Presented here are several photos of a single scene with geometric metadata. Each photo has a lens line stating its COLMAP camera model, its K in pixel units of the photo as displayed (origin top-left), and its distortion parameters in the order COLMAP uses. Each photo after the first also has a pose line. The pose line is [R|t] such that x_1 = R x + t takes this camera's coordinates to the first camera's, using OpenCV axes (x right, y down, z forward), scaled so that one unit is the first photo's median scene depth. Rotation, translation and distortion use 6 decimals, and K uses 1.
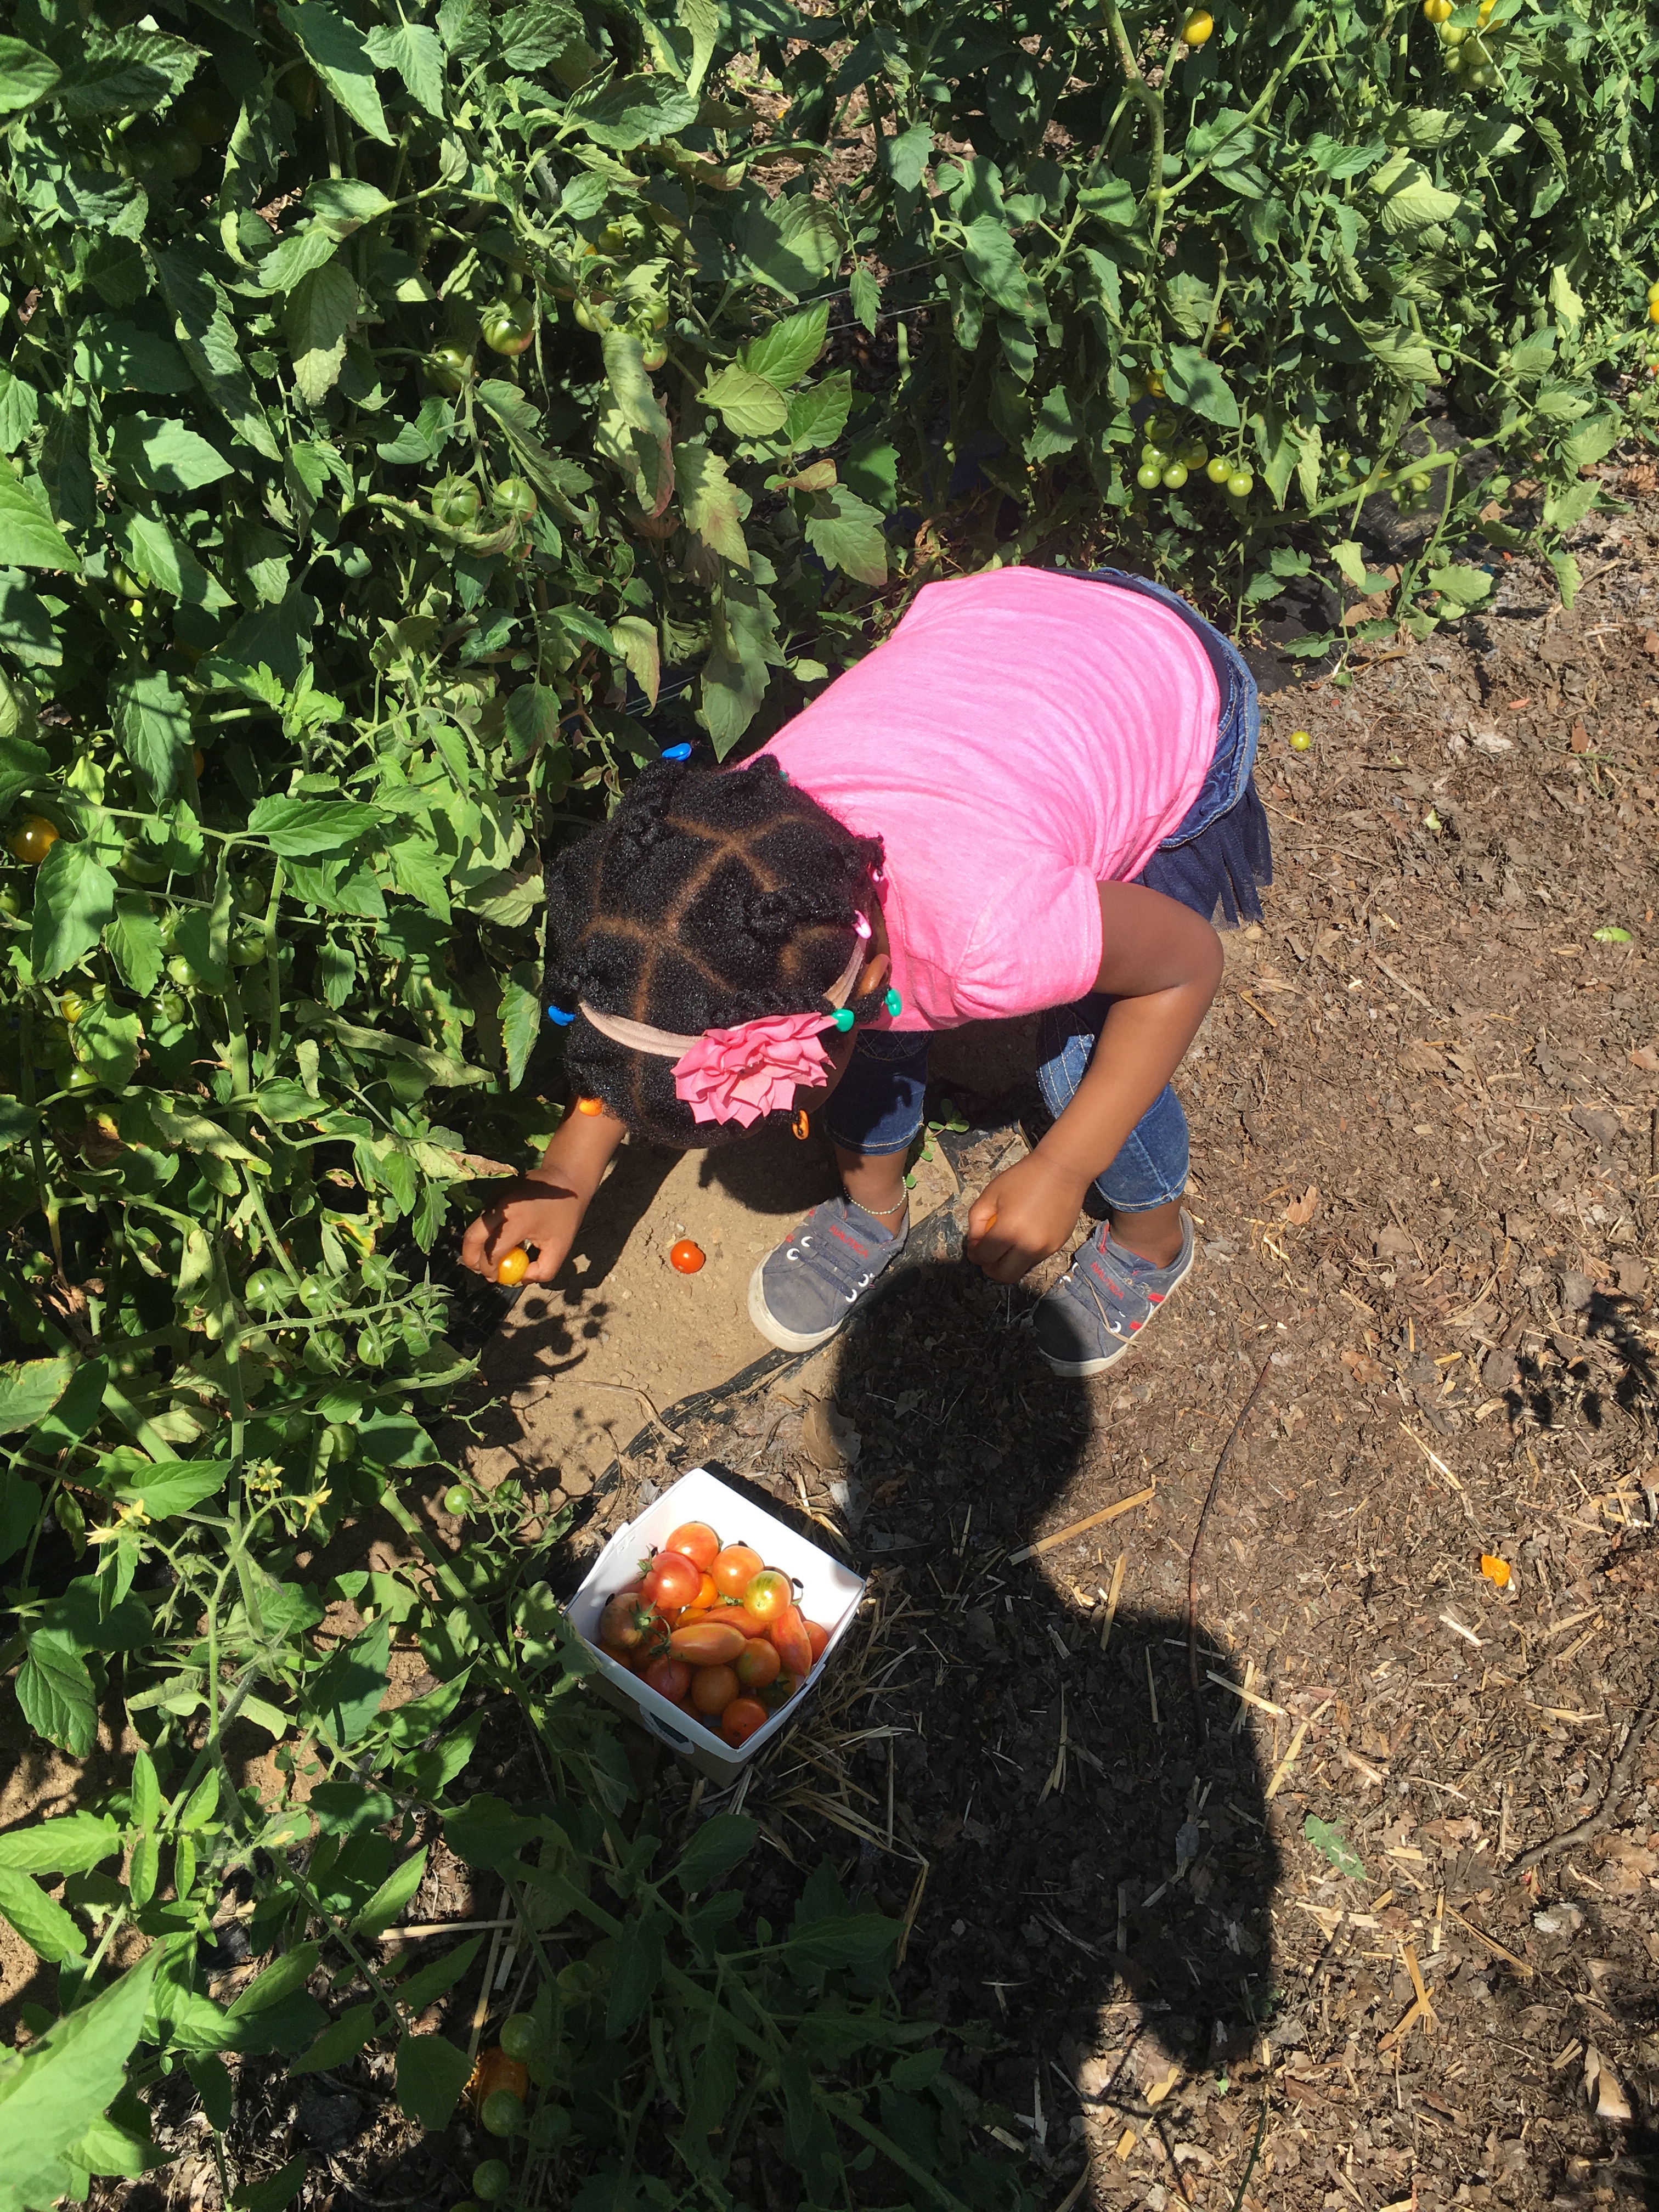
lens RADIAL K [[1871.9, 0, 830.8], [0, 1871.9, 1106.3], [0, 0, 1]] dist [0.049548, 0.000806]
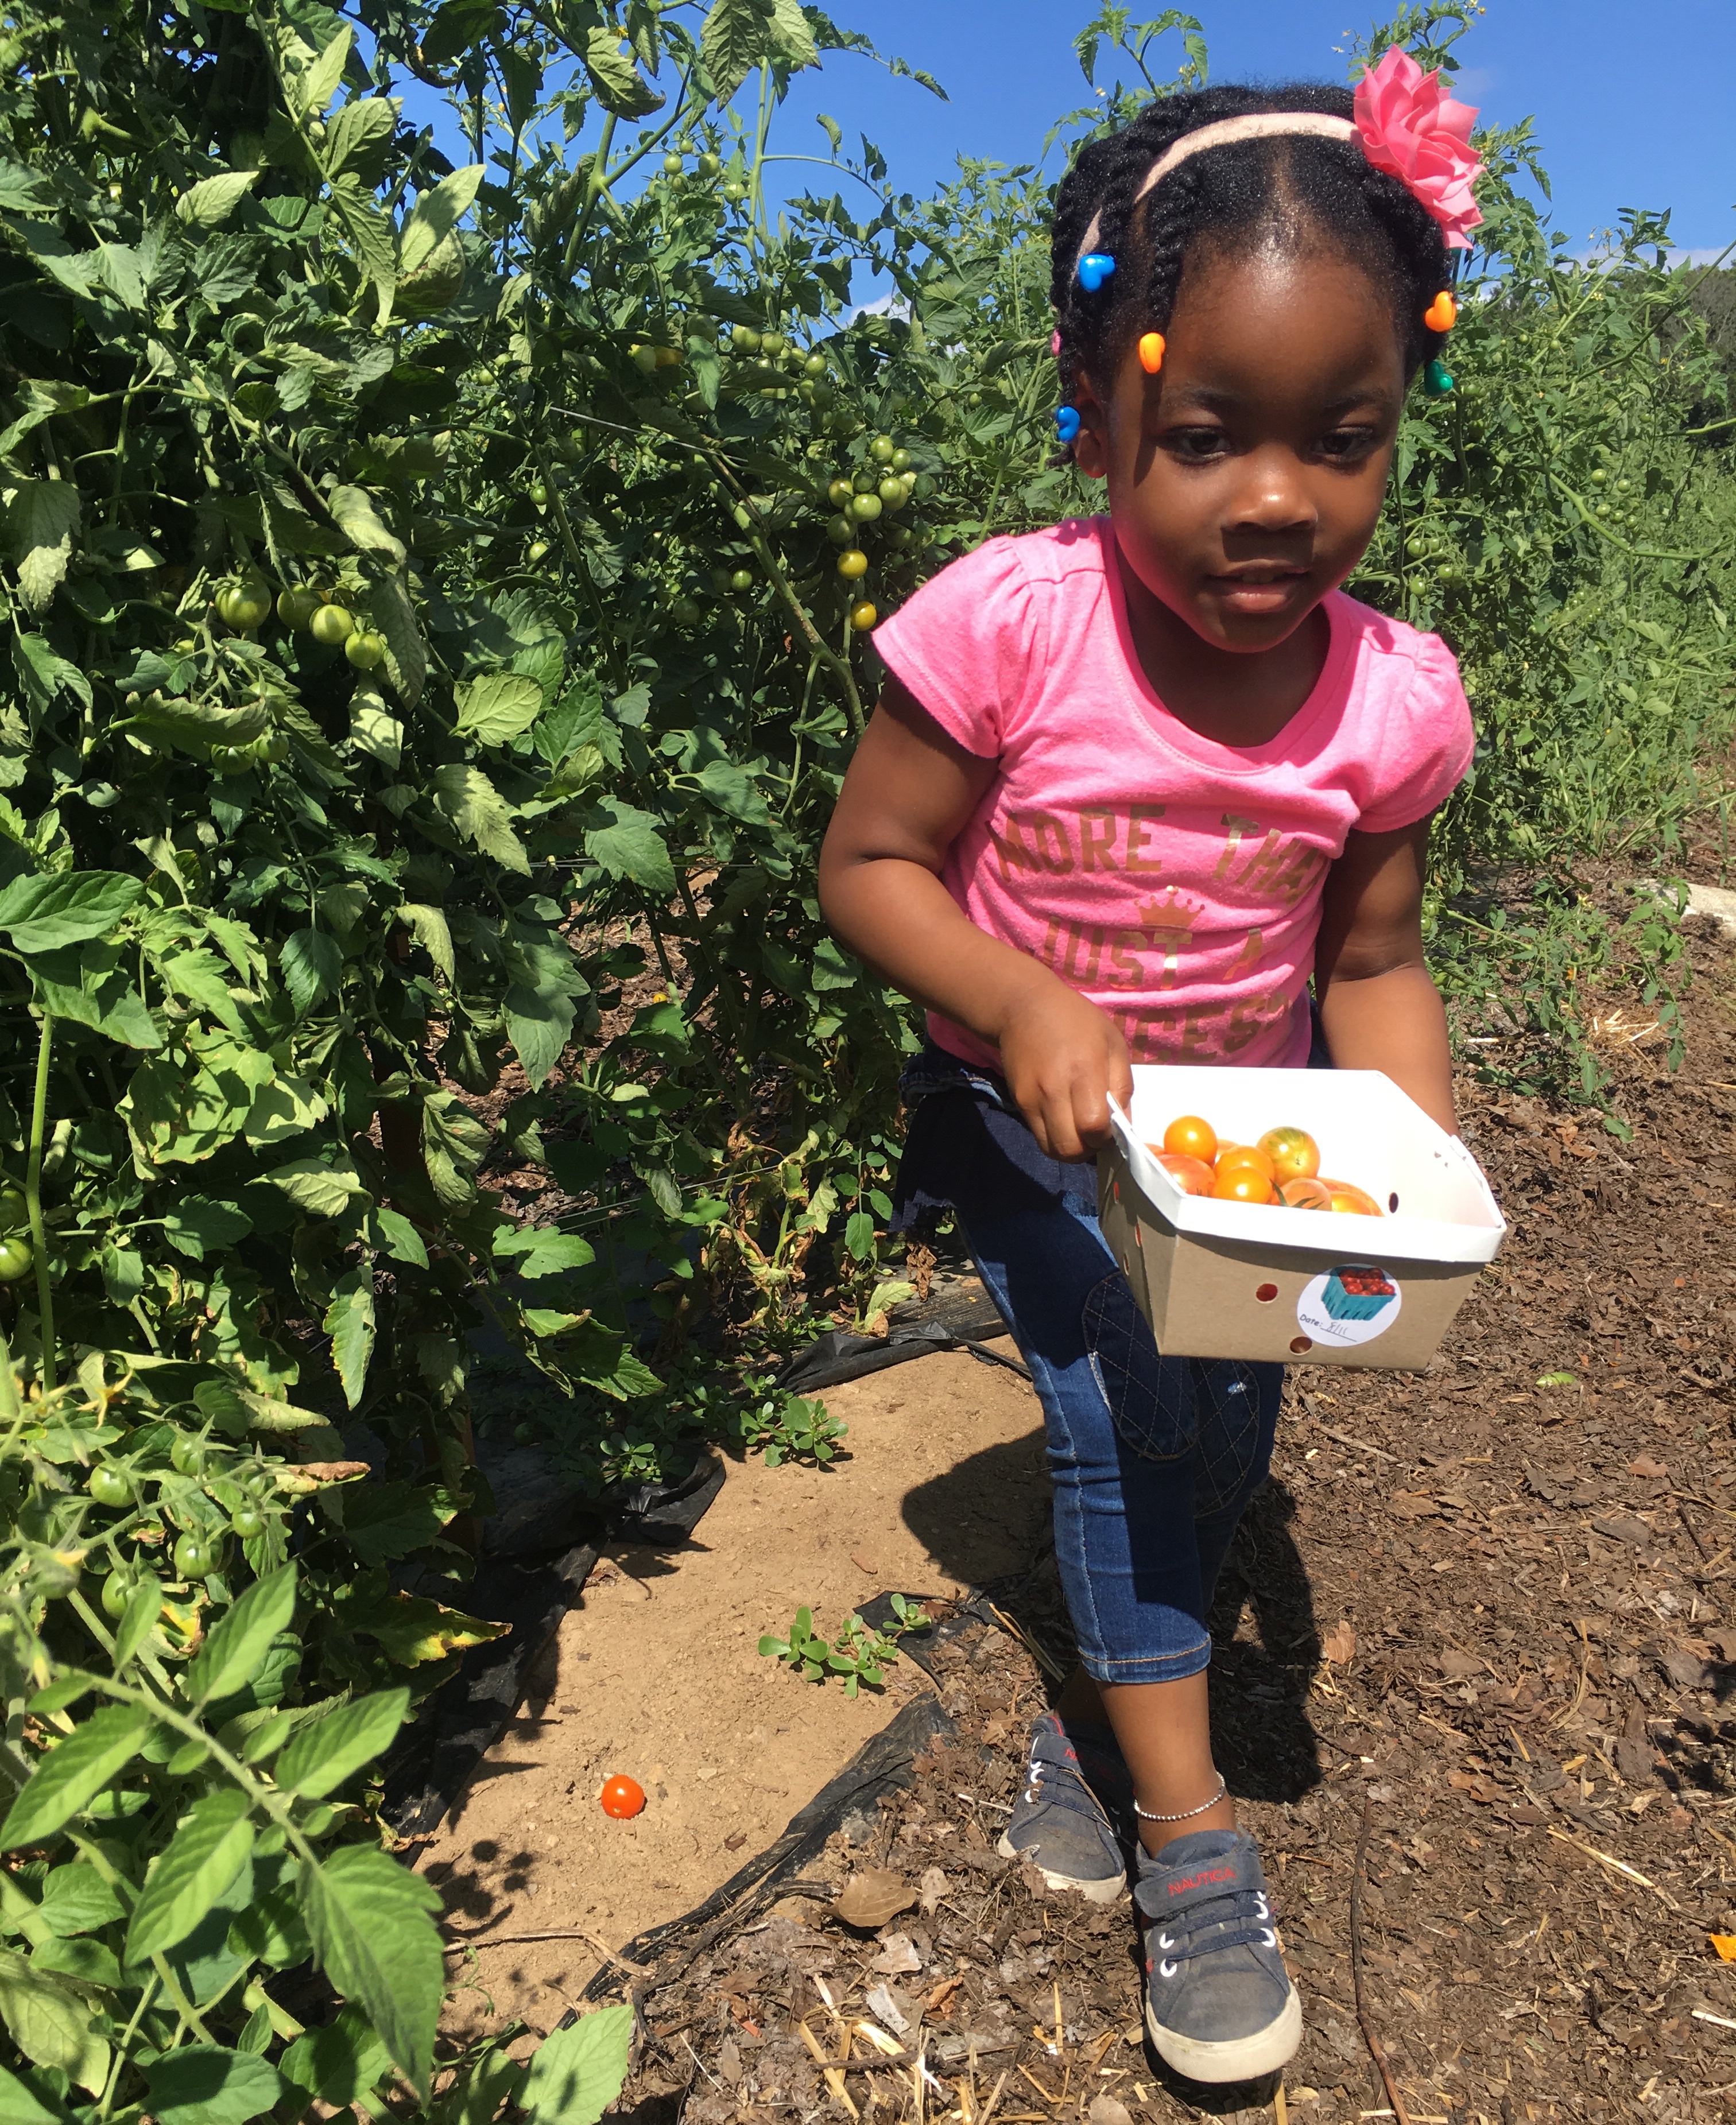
lens RADIAL K [[1986.5, 0, 863.8], [0, 1986.5, 1062.8], [0, 0, 1]] dist [0.041237, 0.000000]
pose [[0.967646, -0.210277, 0.139441, -0.040653], [0.251612, 0.845291, -0.471354, 0.315394], [-0.018754, 0.491189, 0.870851, 0.148568]]
